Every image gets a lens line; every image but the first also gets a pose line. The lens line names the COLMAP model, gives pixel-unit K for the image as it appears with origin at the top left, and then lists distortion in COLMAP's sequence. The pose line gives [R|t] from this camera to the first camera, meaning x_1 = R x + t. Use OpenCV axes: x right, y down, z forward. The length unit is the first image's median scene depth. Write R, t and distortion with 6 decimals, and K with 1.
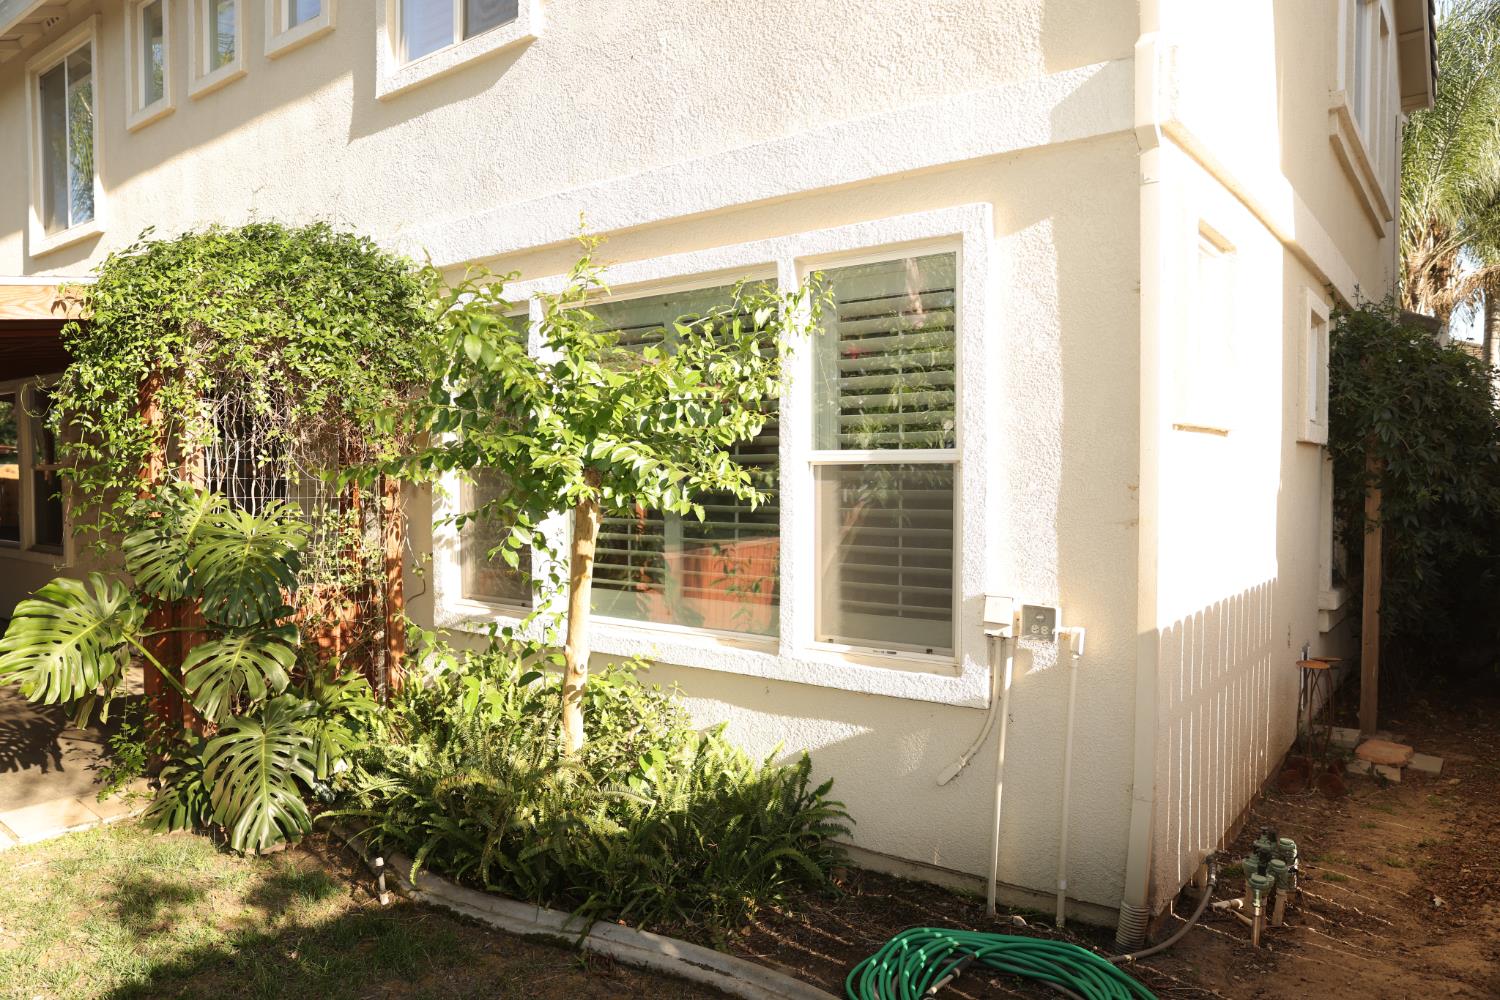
lens RADIAL K [[1006.1, 0, 739.2], [0, 1006.1, 501.2], [0, 0, 1]] dist [-0.084230, 0.058773]
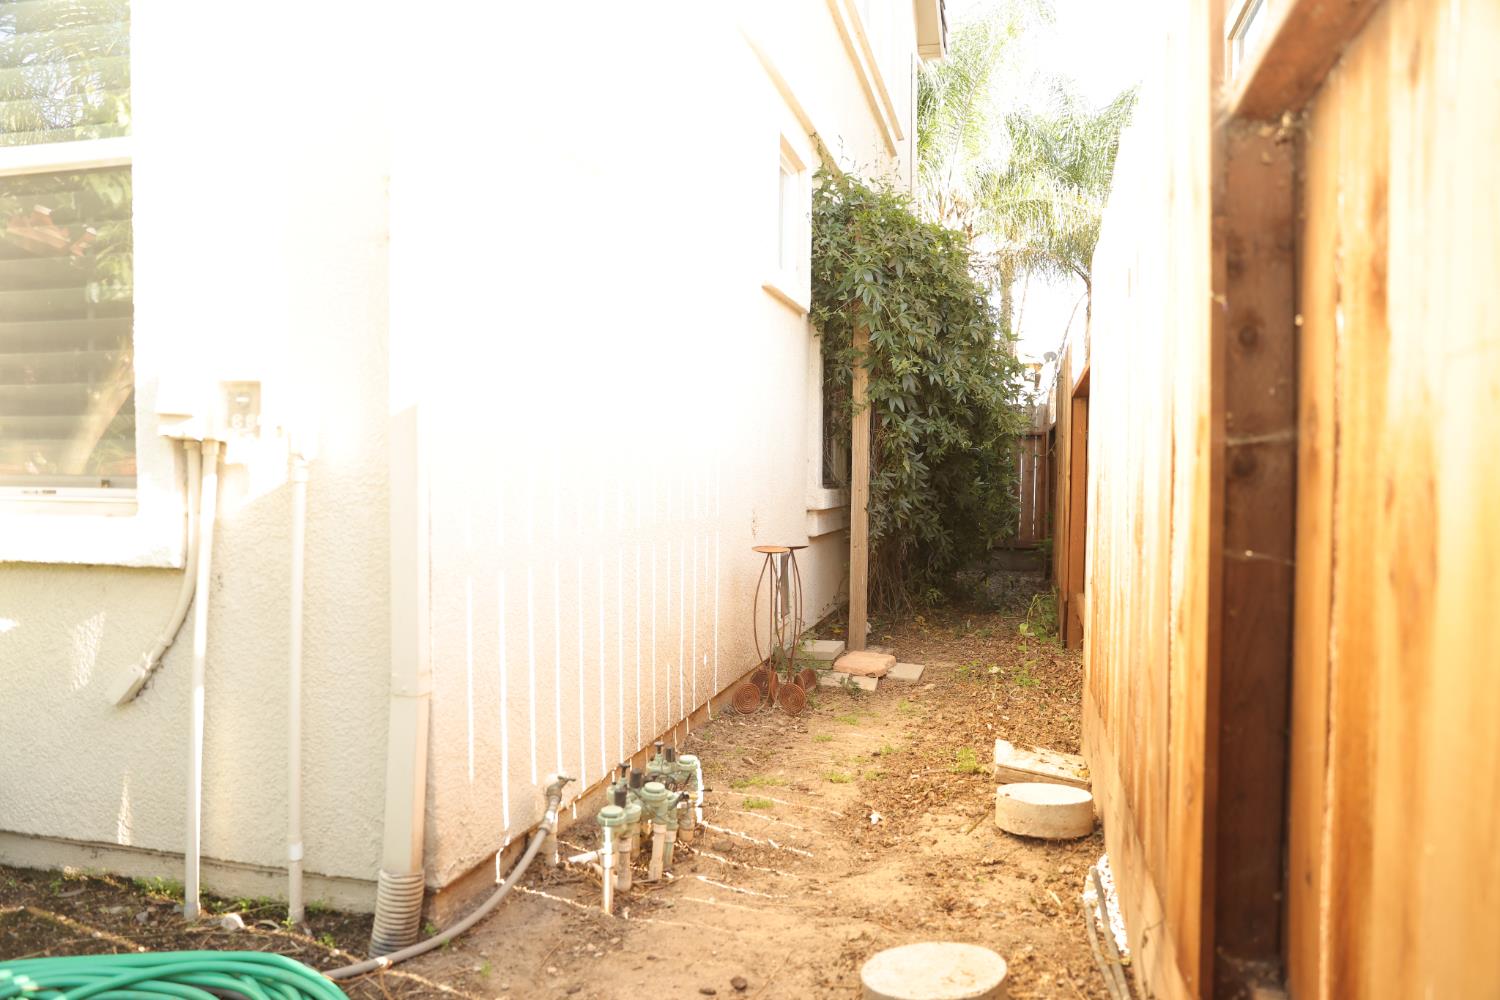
lens RADIAL K [[1006.1, 0, 740.8], [0, 1006.1, 491.3], [0, 0, 1]] dist [-0.084230, 0.058773]
pose [[0.927279, 0.002637, 0.374363, 0.317757], [0.000656, 0.999962, -0.008668, 0.157857], [-0.374371, 0.008283, 0.927242, 0.311298]]
